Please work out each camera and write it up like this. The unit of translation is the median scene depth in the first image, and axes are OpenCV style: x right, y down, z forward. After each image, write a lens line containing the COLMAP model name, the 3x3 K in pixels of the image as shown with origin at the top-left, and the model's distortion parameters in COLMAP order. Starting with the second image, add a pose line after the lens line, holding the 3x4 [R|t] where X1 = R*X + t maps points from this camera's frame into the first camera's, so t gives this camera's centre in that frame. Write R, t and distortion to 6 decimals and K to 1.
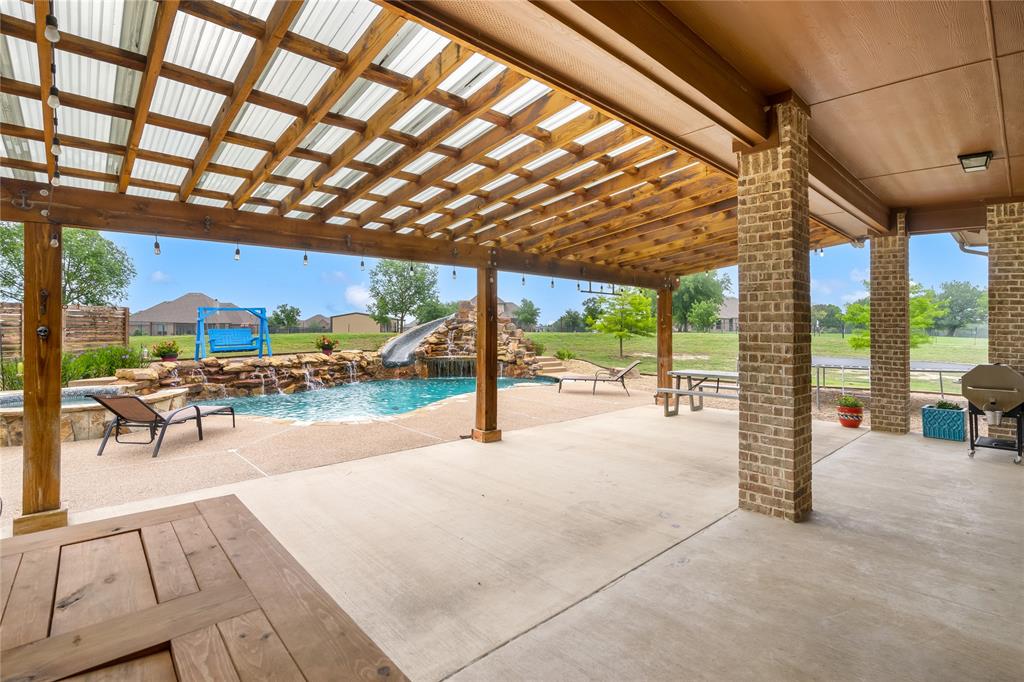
lens RADIAL K [[459.8, 0, 489.8], [0, 459.8, 334.8], [0, 0, 1]] dist [0.001891, 0.000114]
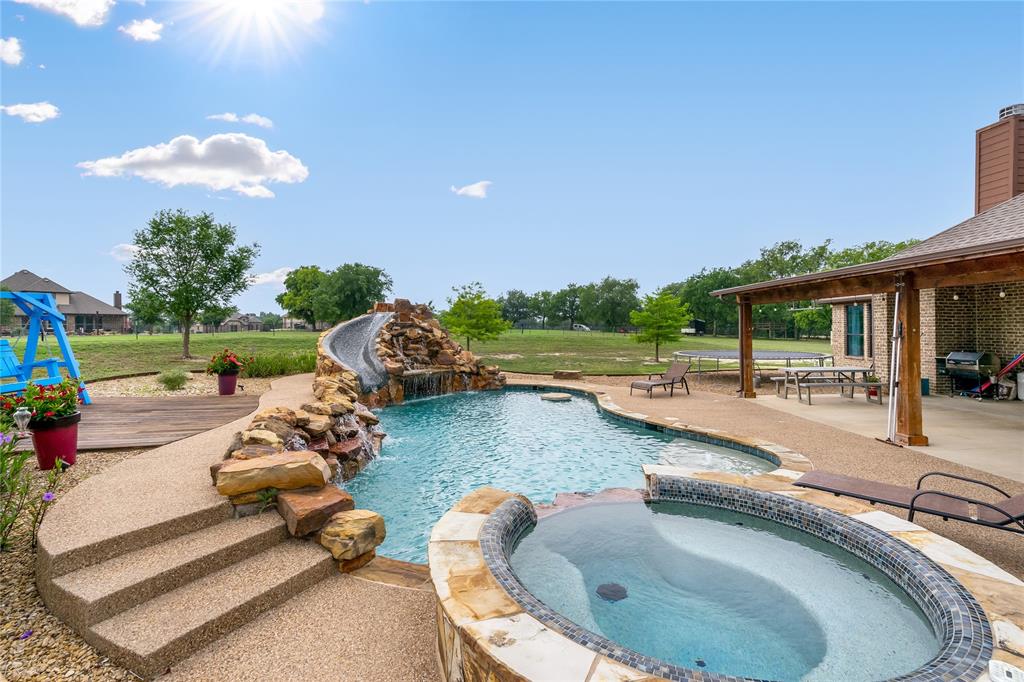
lens RADIAL K [[459.8, 0, 489.8], [0, 459.8, 334.8], [0, 0, 1]] dist [0.001891, 0.000114]
pose [[0.665498, -0.007106, 0.746365, -0.606868], [0.005757, 0.999974, 0.004387, -0.017996], [-0.746377, 0.001377, 0.665522, 0.408487]]
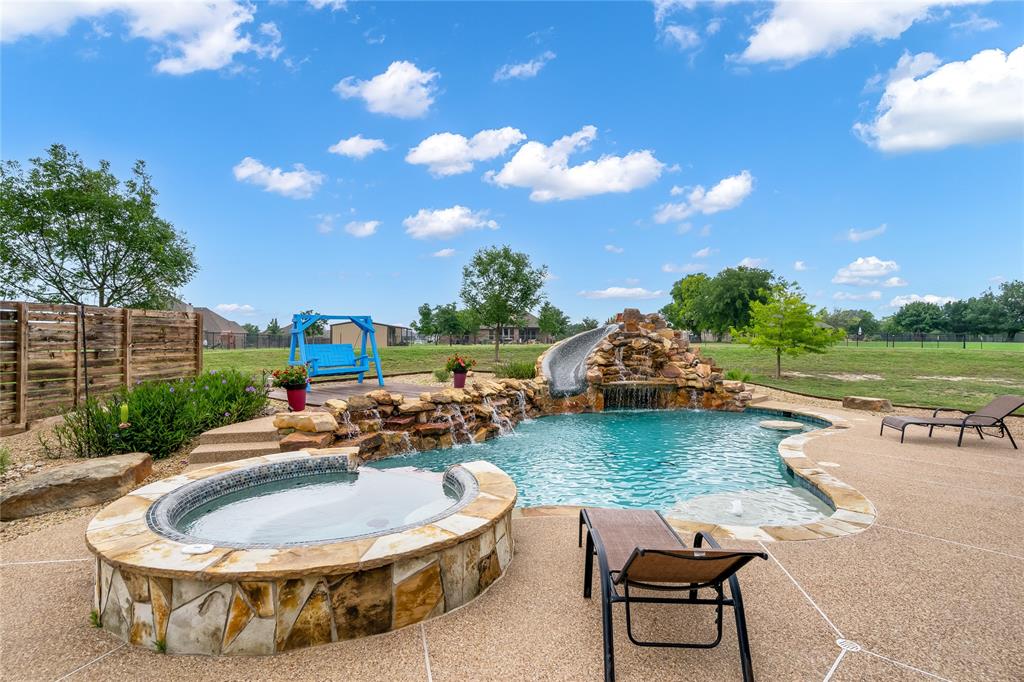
lens RADIAL K [[496.7, 0, 512.0], [0, 496.7, 341.0], [0, 0, 1]] dist [-0.019172, 0.000313]
pose [[0.997898, 0.007138, 0.064402, -0.344791], [-0.006692, 0.999952, -0.007139, -0.014363], [-0.064450, 0.006693, 0.997898, 0.200118]]
